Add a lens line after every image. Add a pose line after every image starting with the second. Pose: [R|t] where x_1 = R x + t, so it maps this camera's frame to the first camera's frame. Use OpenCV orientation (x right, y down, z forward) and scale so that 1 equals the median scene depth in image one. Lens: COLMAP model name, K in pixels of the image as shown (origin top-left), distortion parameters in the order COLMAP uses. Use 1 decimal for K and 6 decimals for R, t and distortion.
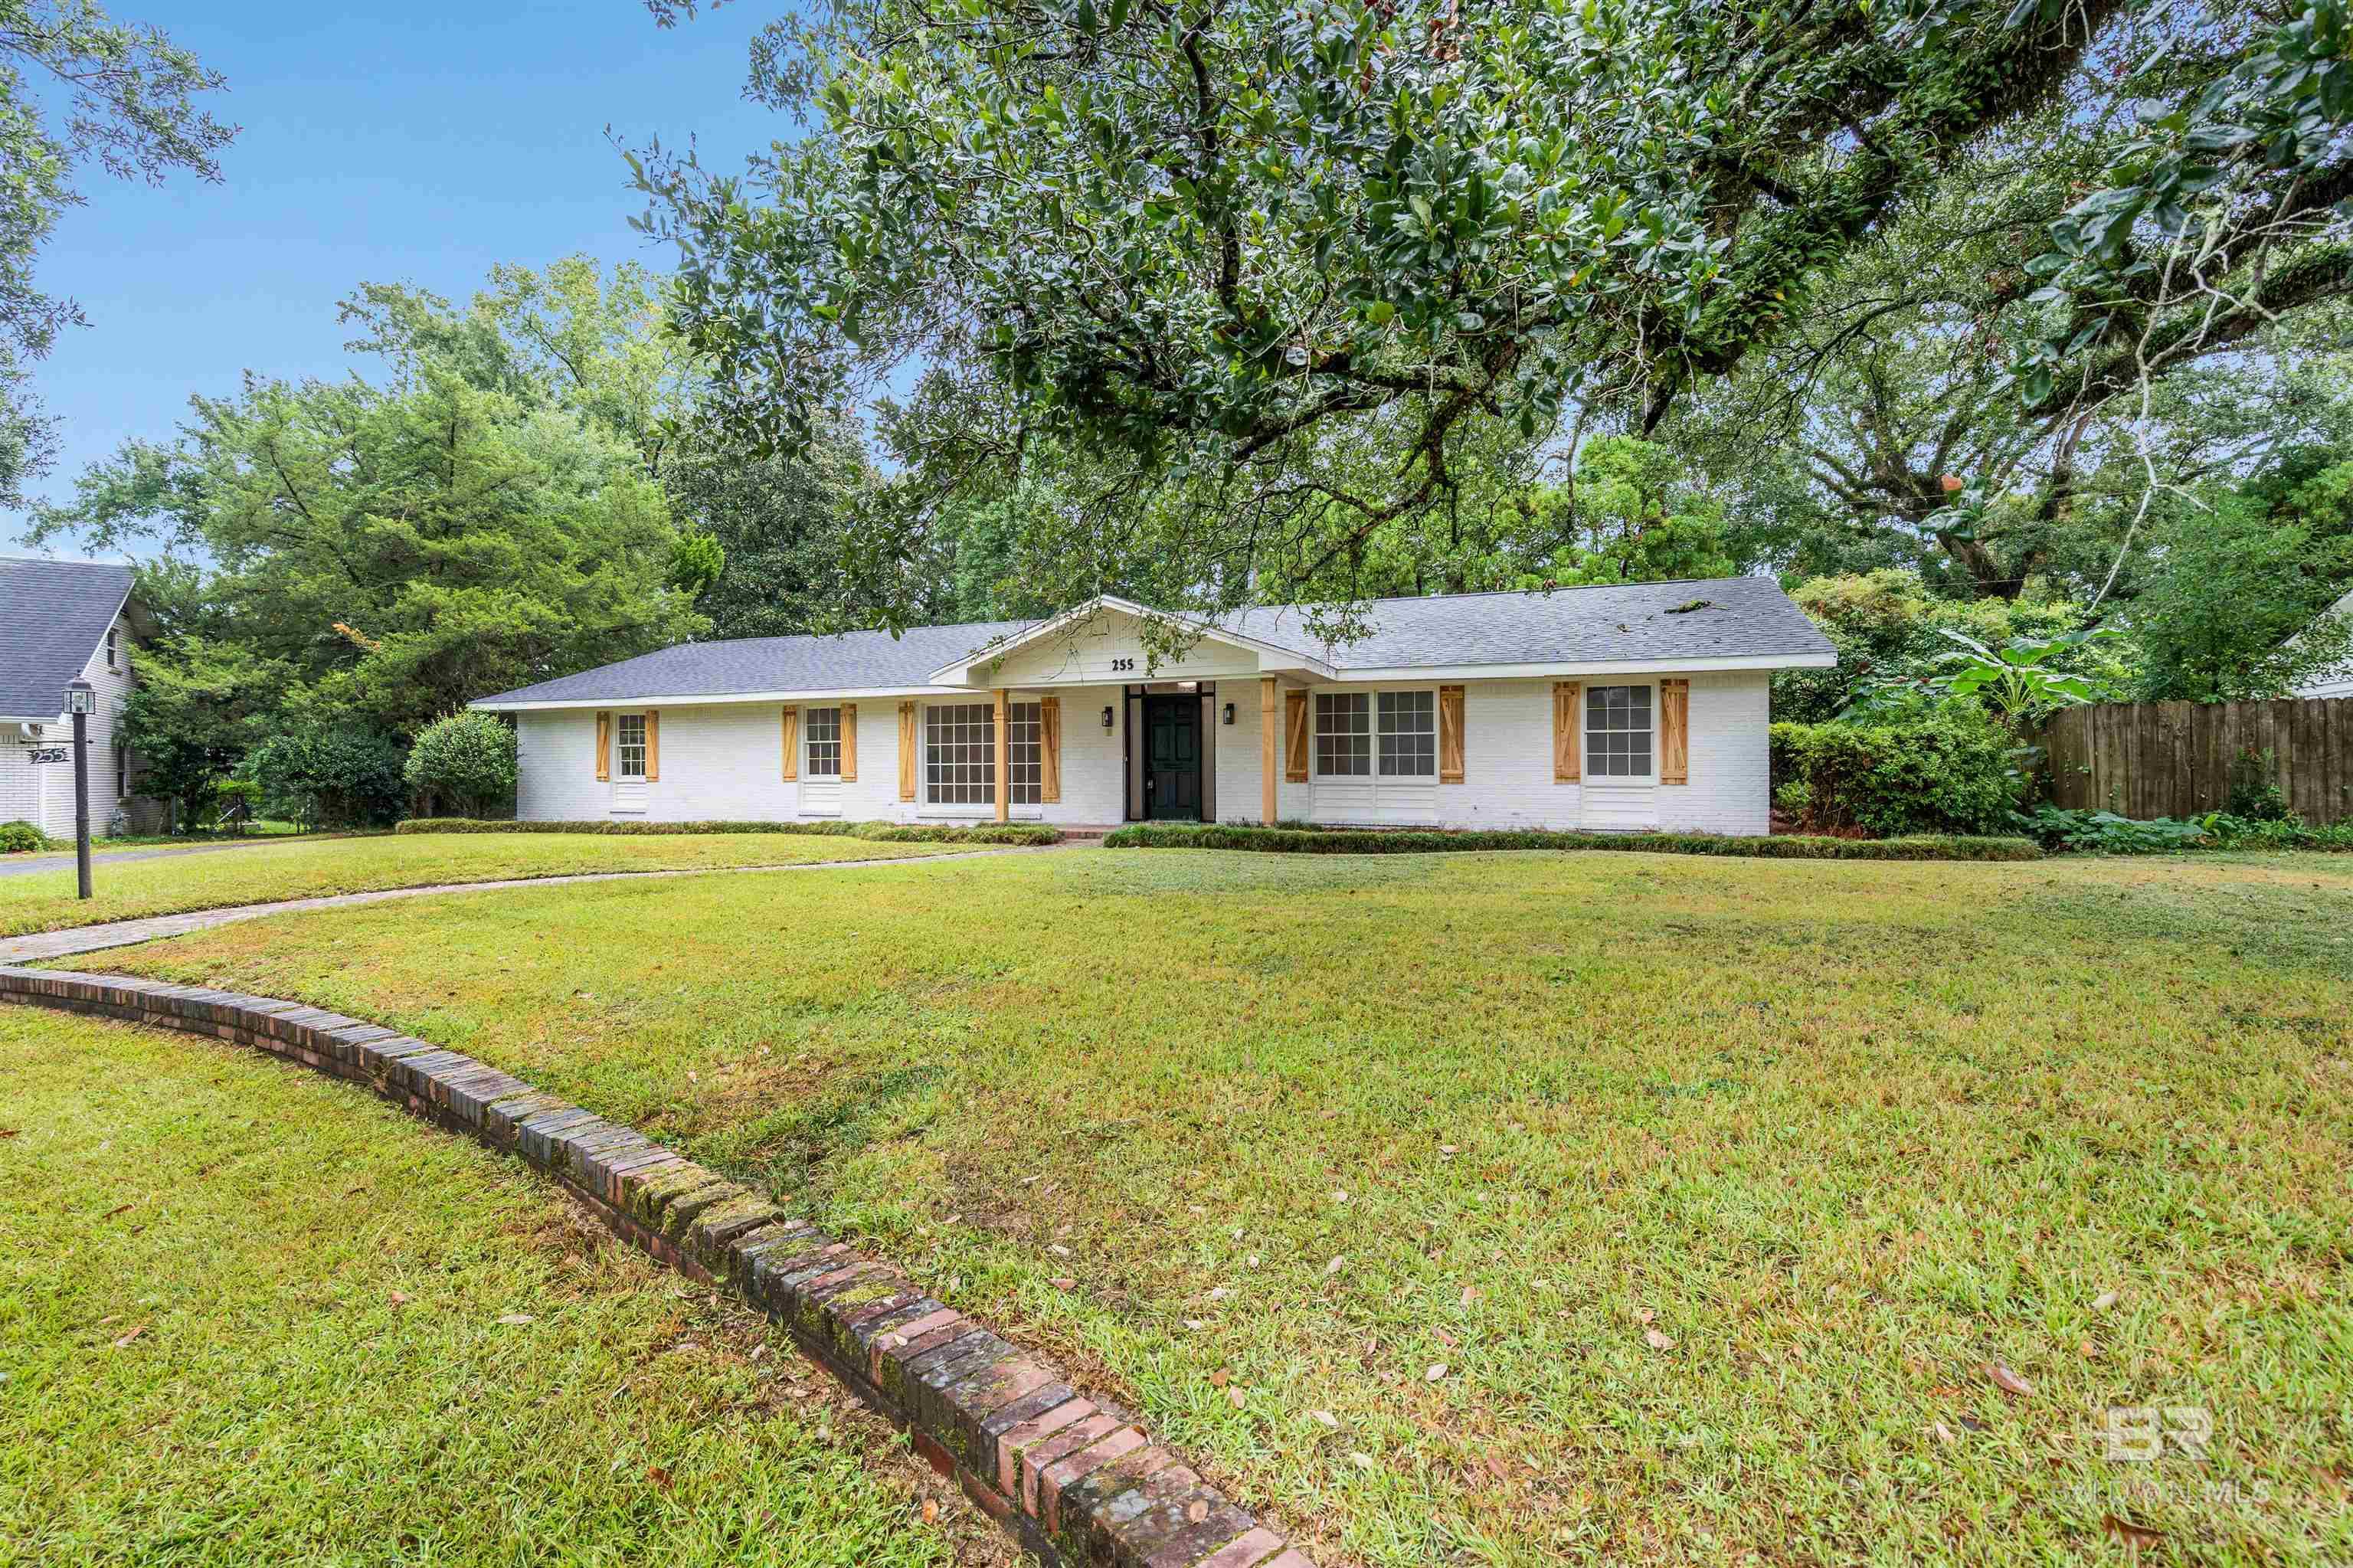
lens RADIAL K [[1083.0, 0, 1166.6], [0, 1083.0, 795.9], [0, 0, 1]] dist [-0.005329, 0.000938]
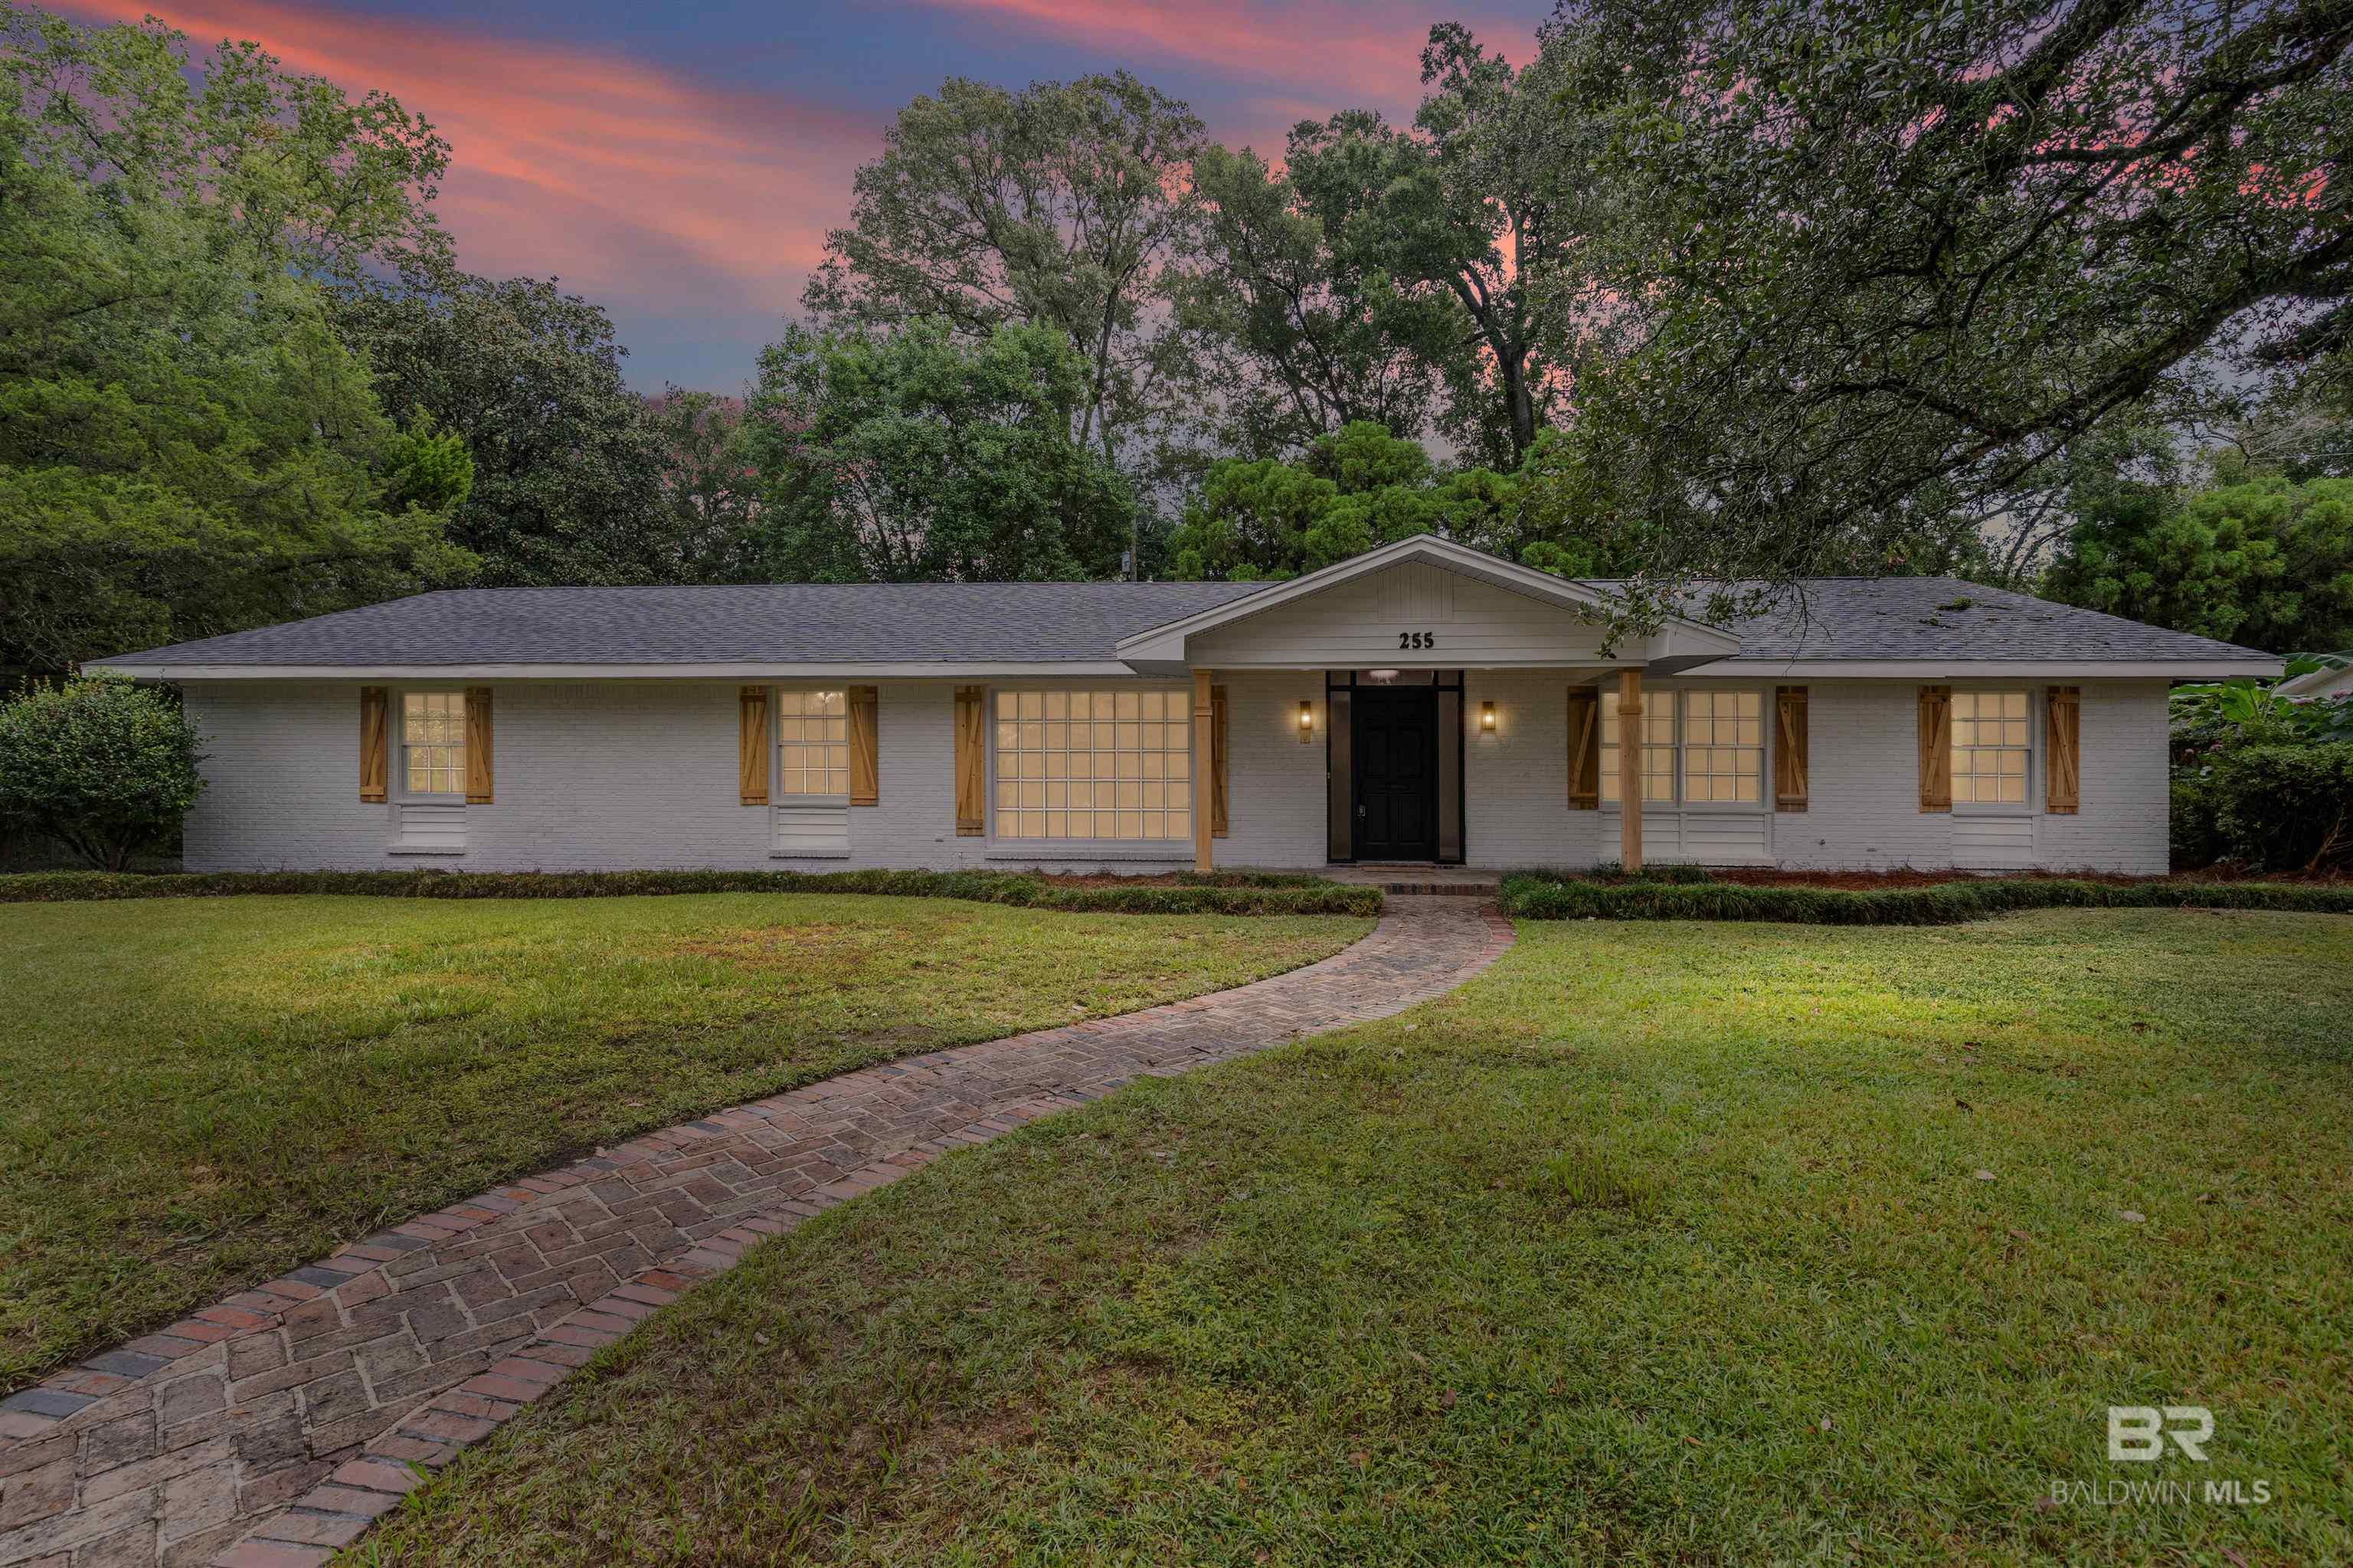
lens RADIAL K [[1083.0, 0, 1178.4], [0, 1083.0, 794.2], [0, 0, 1]] dist [-0.005329, 0.000938]
pose [[0.946951, 0.000203, 0.321377, -0.359752], [0.001541, 0.999985, -0.005170, -0.017998], [-0.321373, 0.005391, 0.946937, 0.359431]]
